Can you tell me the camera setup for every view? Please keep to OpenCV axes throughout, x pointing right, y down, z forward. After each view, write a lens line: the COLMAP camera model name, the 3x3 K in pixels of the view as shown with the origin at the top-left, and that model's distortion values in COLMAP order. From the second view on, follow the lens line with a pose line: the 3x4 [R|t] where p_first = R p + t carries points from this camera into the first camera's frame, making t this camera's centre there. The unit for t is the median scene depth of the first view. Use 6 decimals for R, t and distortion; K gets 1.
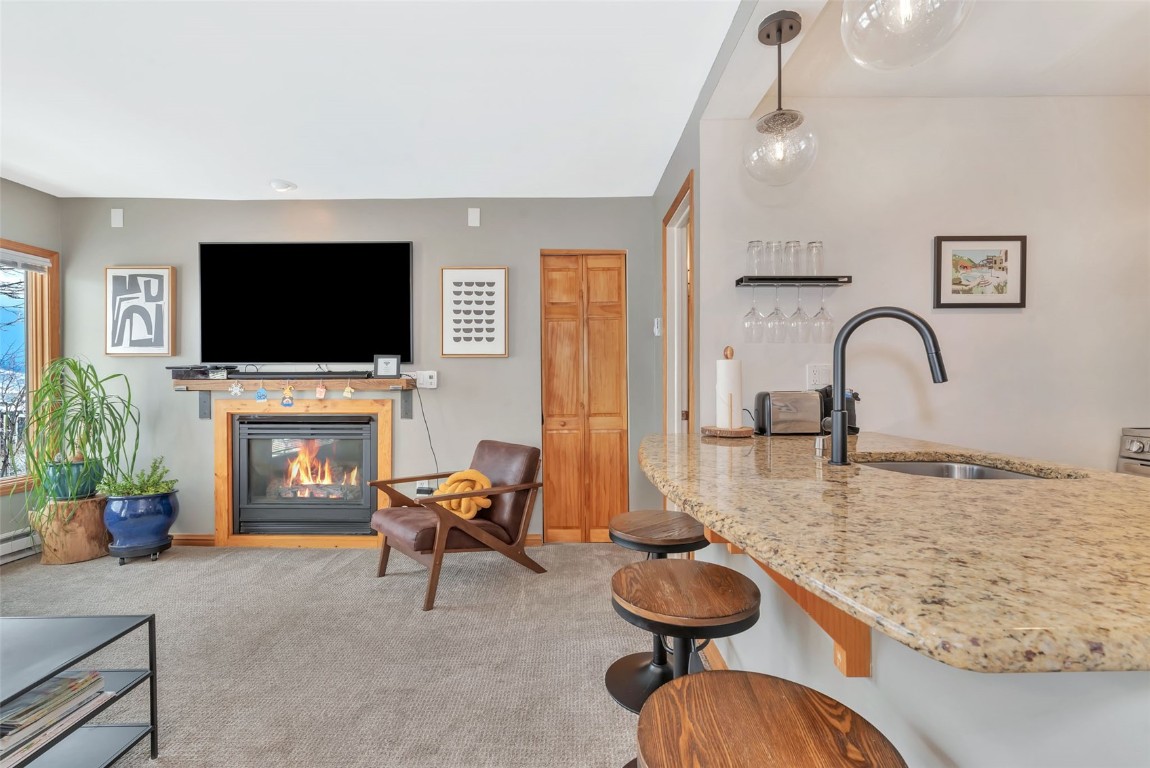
lens RADIAL K [[506.7, 0, 575.5], [0, 506.7, 381.9], [0, 0, 1]] dist [-0.000143, 0.003274]
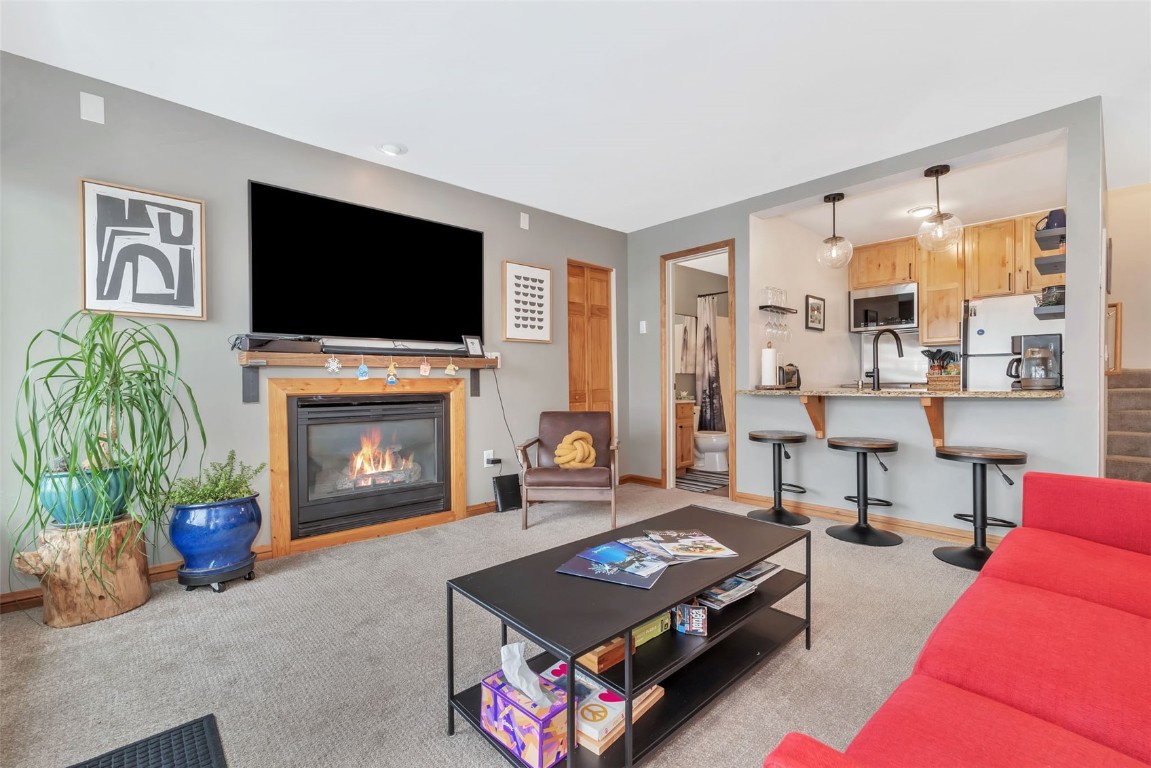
lens RADIAL K [[507.2, 0, 579.9], [0, 507.2, 386.3], [0, 0, 1]] dist [-0.000143, 0.003274]
pose [[0.729936, -0.009838, 0.683445, -0.933108], [0.009073, 0.999948, 0.004703, 0.049666], [-0.683455, 0.002768, 0.729987, 0.071209]]
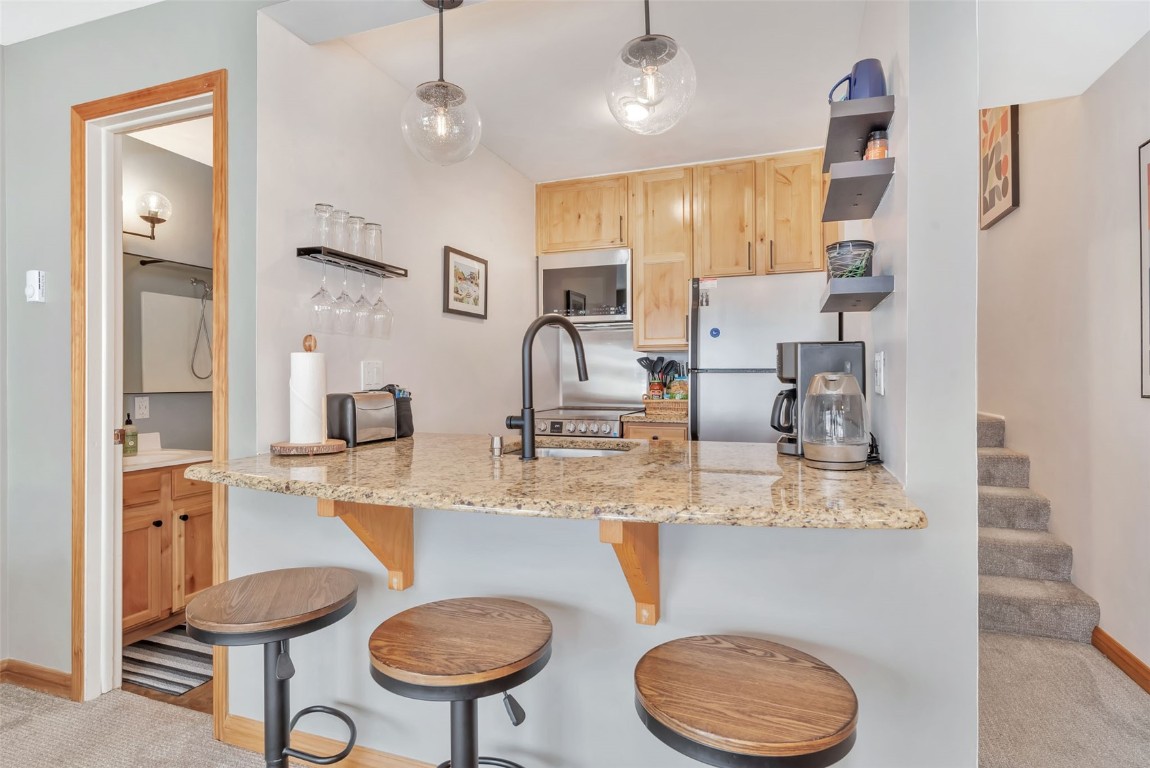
lens RADIAL K [[590.1, 0, 580.8], [0, 590.1, 378.2], [0, 0, 1]] dist [0.000757, 0.000165]
pose [[0.342048, -0.000399, 0.939682, -0.243727], [0.005749, 0.999982, -0.001668, -0.000903], [-0.939665, 0.005973, 0.342044, 0.198604]]
